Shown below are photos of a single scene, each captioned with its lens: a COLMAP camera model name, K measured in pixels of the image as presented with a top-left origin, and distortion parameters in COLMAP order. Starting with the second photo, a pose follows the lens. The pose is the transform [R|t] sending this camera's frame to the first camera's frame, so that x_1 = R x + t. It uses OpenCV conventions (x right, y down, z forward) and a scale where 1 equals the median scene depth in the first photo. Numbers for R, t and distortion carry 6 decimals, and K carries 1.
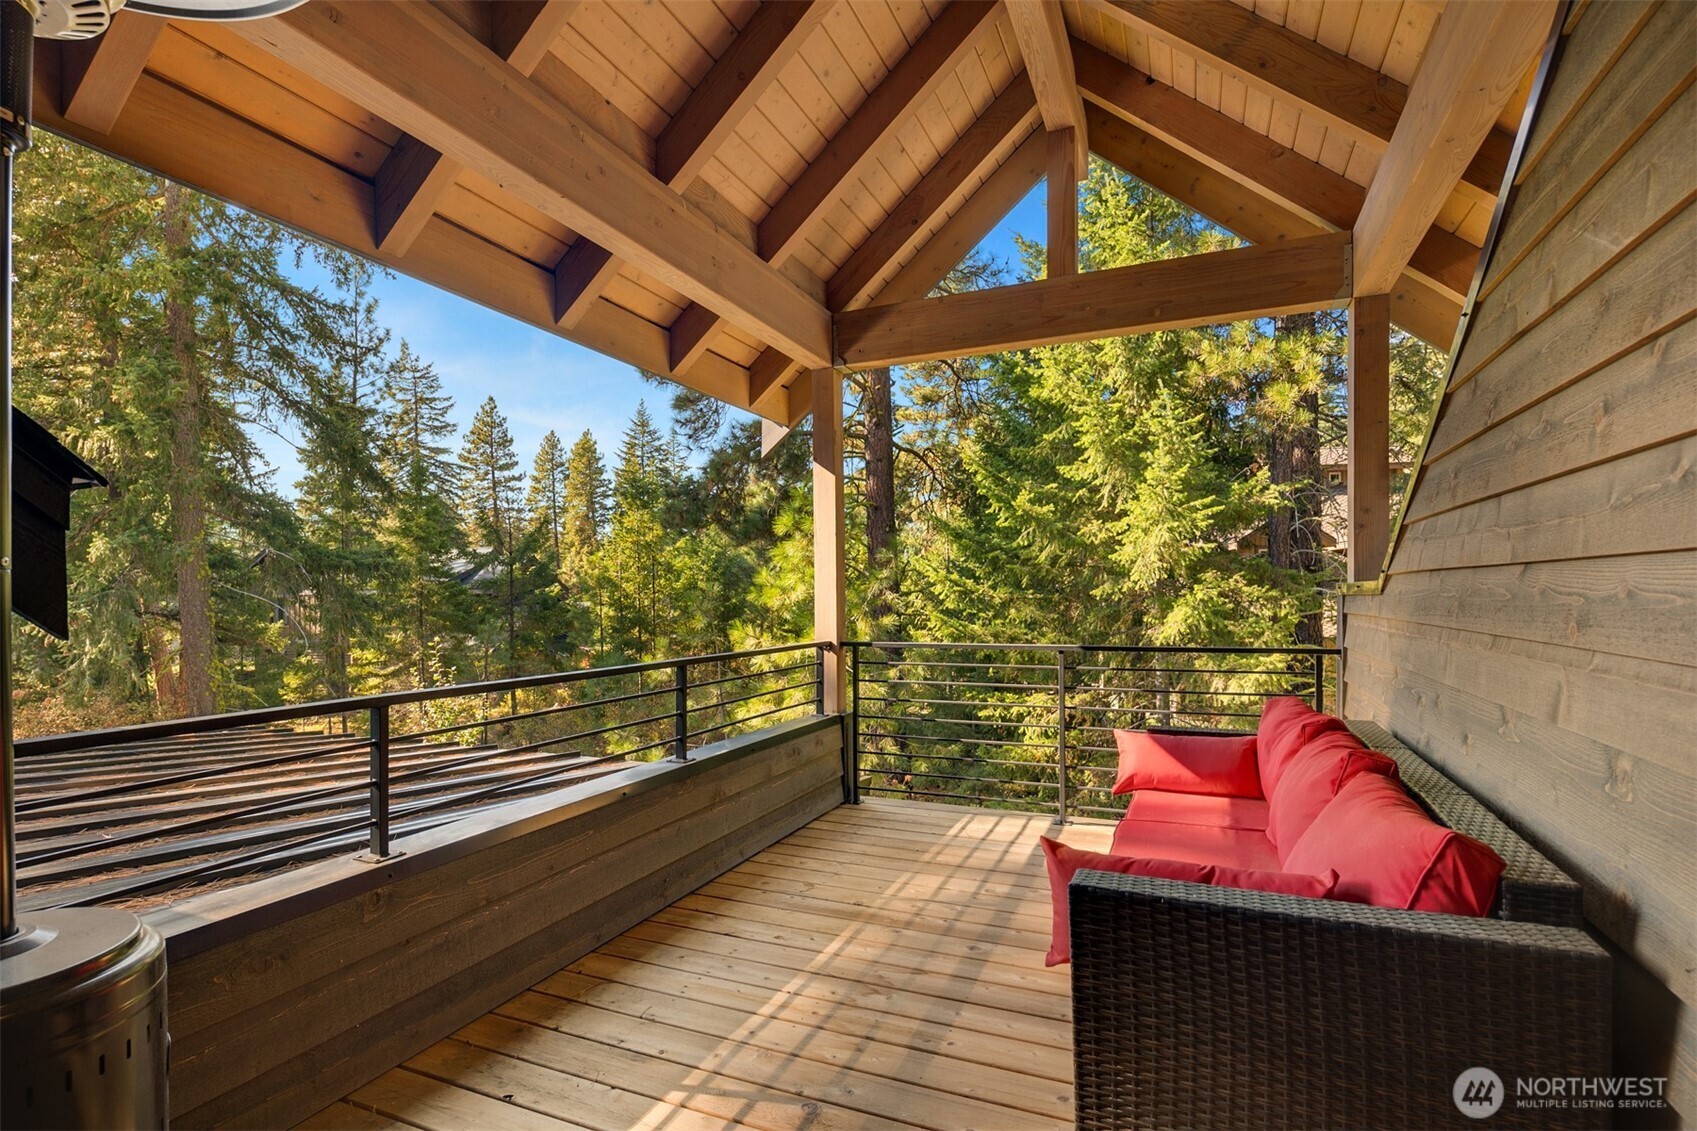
lens RADIAL K [[817.5, 0, 836.5], [0, 817.5, 612.9], [0, 0, 1]] dist [0.002689, 0.000086]
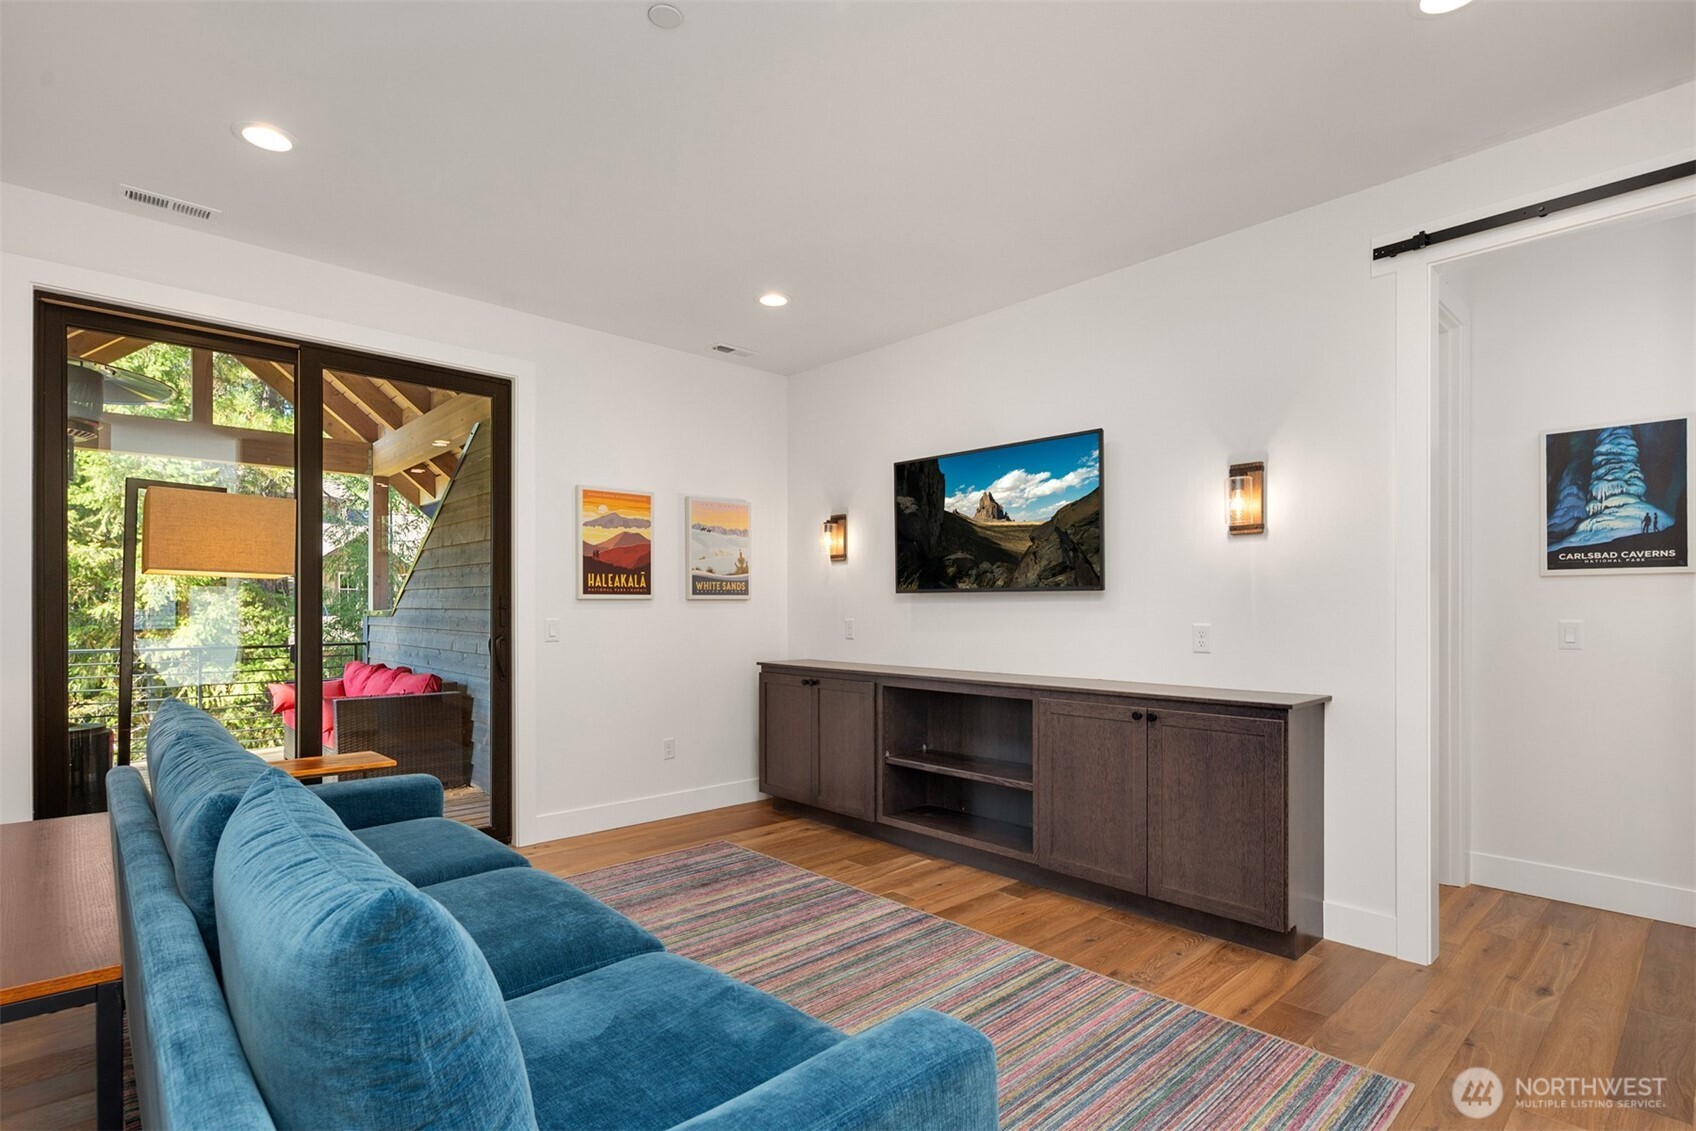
lens RADIAL K [[821.8, 0, 848.0], [0, 821.8, 608.6], [0, 0, 1]] dist [-0.000340, -0.000075]
pose [[0.394842, 0.007513, 0.918718, -0.401997], [0.017125, 0.999733, -0.015536, 0.006304], [-0.918589, 0.021867, 0.394608, -0.462065]]
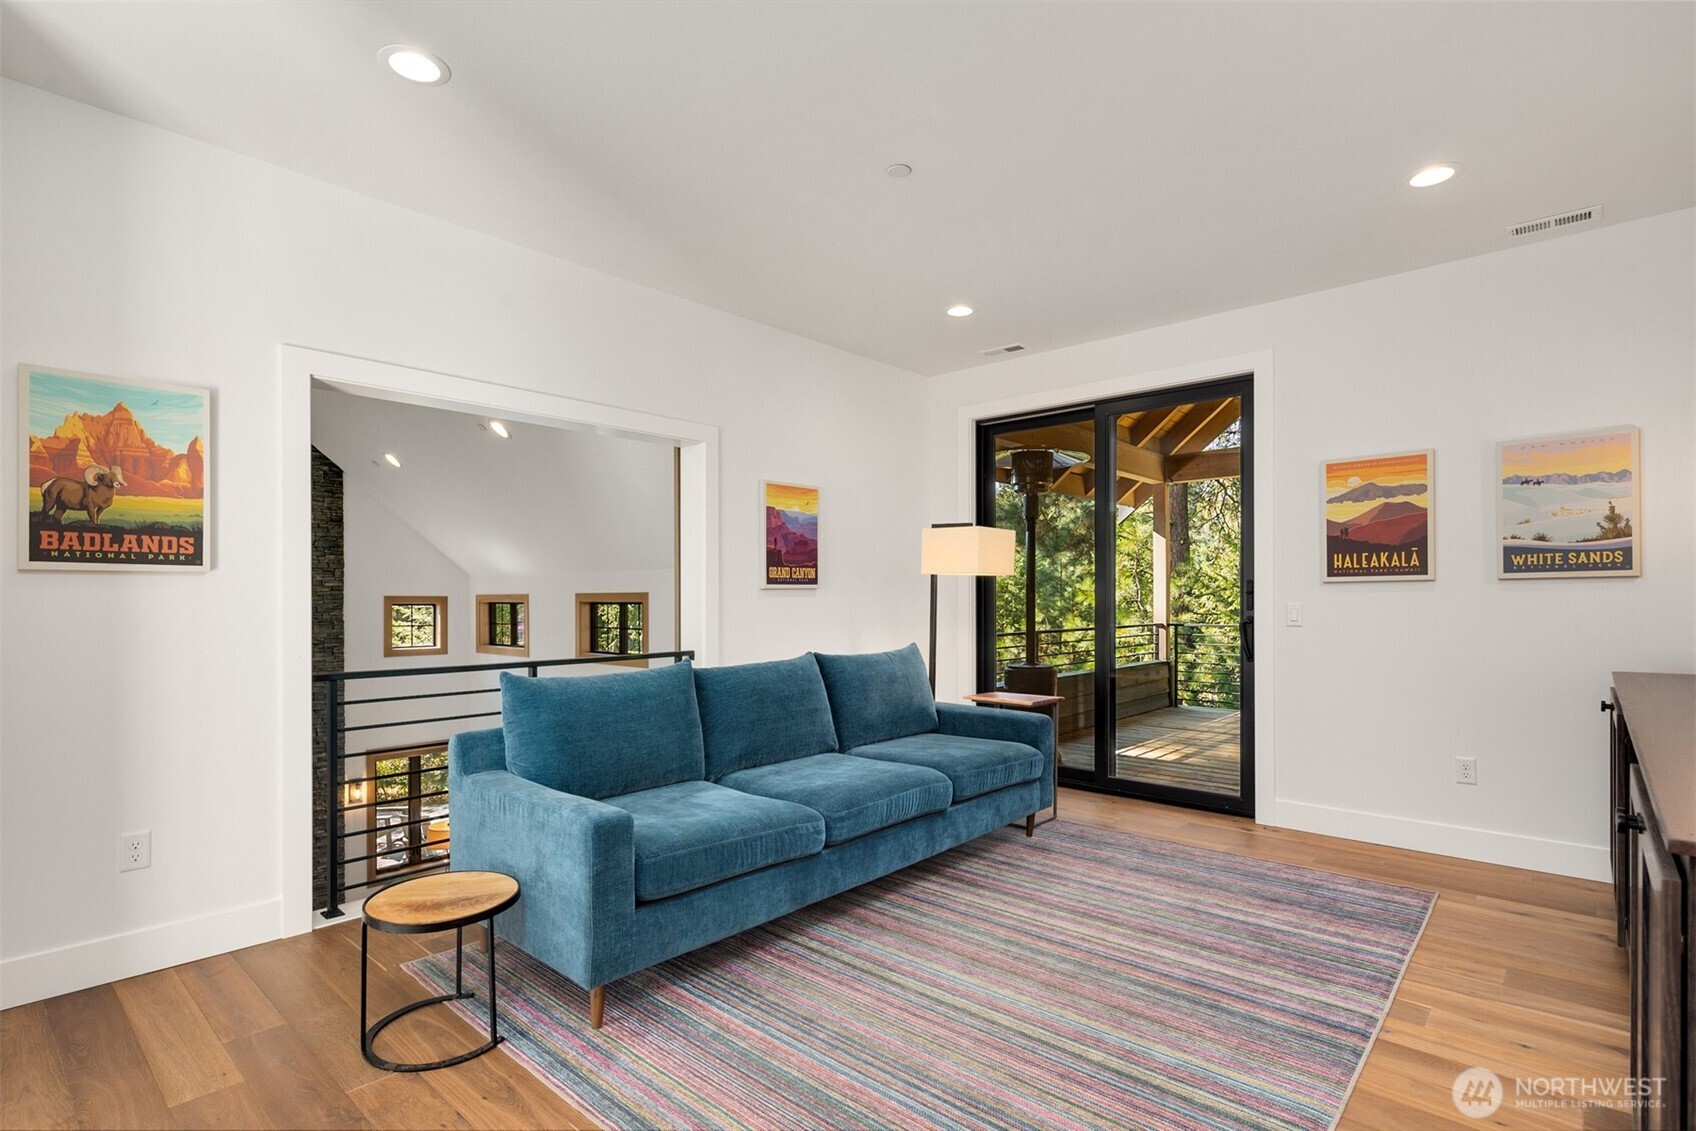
lens RADIAL K [[821.8, 0, 848.0], [0, 821.8, 608.6], [0, 0, 1]] dist [-0.000340, -0.000075]
pose [[0.951327, 0.006205, -0.308120, -0.072520], [-0.008113, 0.999955, -0.004911, 0.009817], [0.308076, 0.007171, 0.951335, -0.672097]]
